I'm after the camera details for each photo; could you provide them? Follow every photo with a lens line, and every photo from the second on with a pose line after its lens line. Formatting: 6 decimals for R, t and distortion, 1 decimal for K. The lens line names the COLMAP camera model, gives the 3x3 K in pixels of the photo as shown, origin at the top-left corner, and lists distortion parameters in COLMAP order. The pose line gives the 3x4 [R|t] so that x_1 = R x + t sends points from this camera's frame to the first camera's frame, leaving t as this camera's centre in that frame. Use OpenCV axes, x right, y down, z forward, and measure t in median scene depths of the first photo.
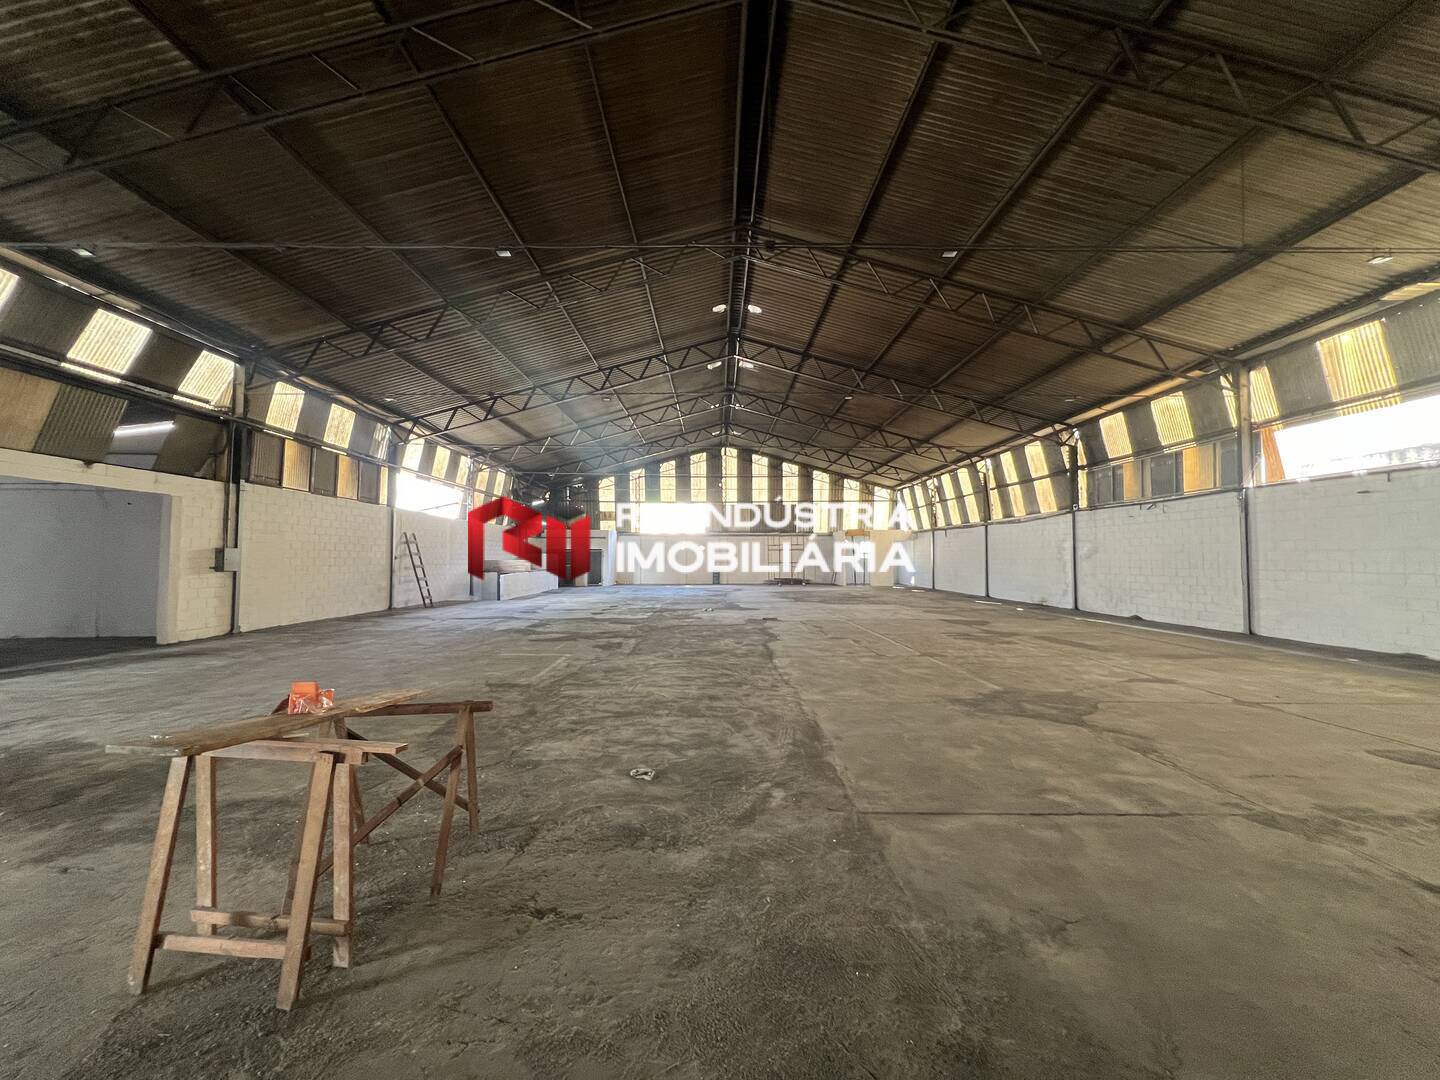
lens RADIAL K [[578.3, 0, 705.6], [0, 578.3, 533.7], [0, 0, 1]] dist [0.000580, 0.000250]
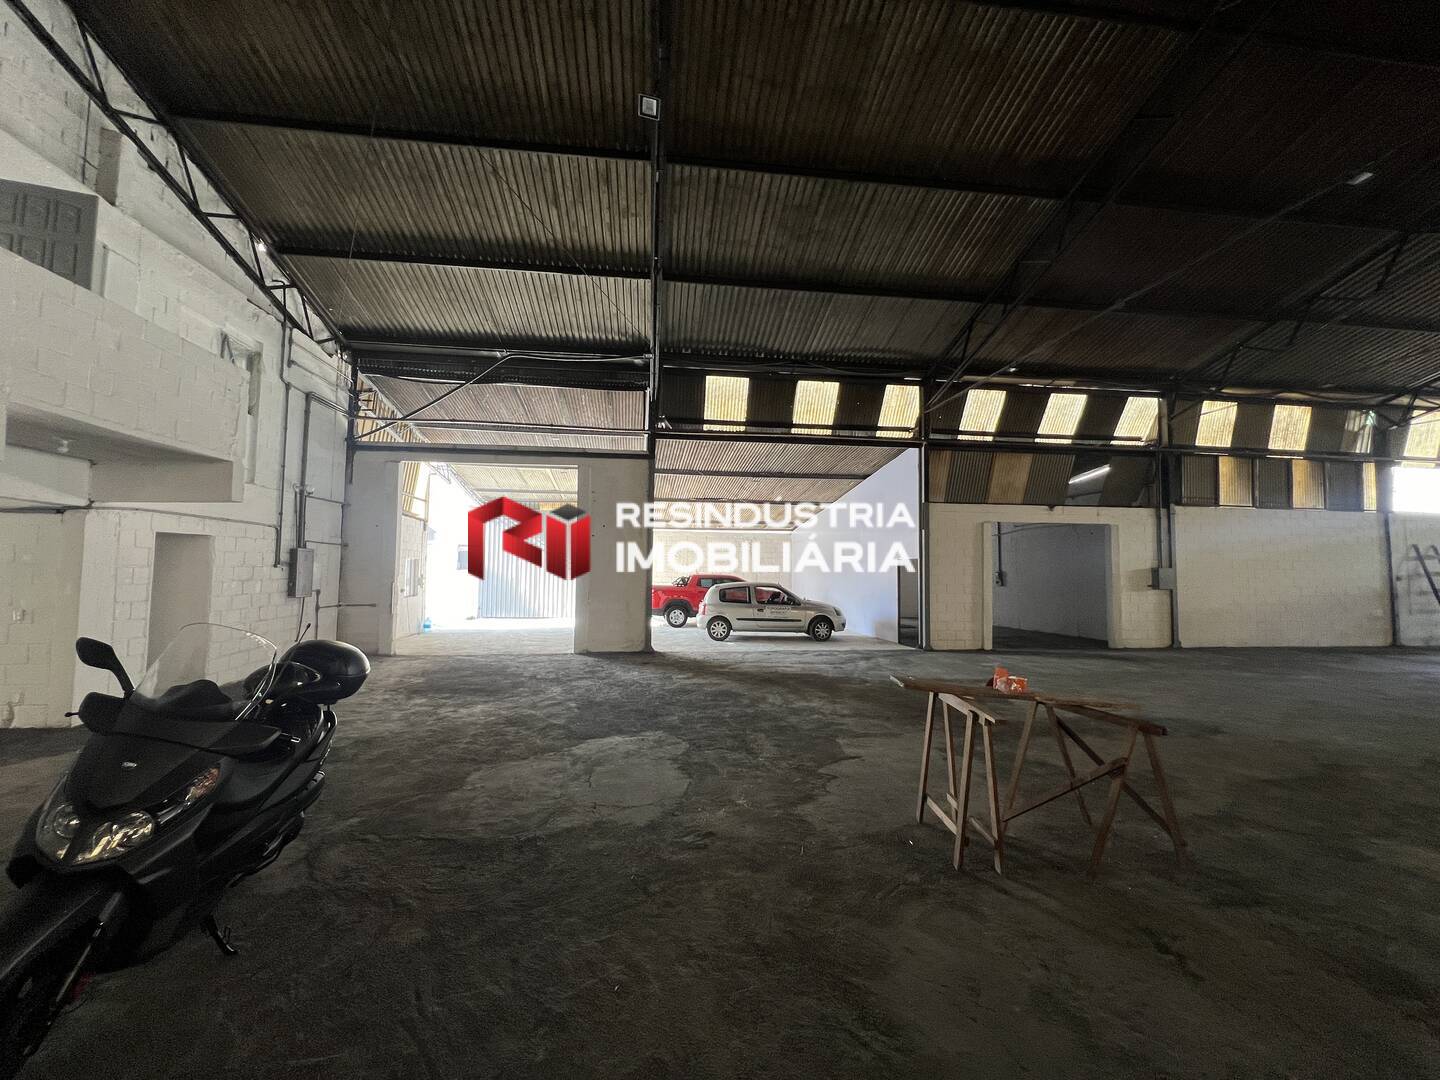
lens RADIAL K [[578.3, 0, 717.5], [0, 578.3, 539.0], [0, 0, 1]] dist [0.000580, 0.000250]
pose [[0.116060, -0.055340, -0.991699, 0.127518], [0.034656, 0.998064, -0.051639, -0.002004], [0.992637, -0.028375, 0.117753, 0.031492]]
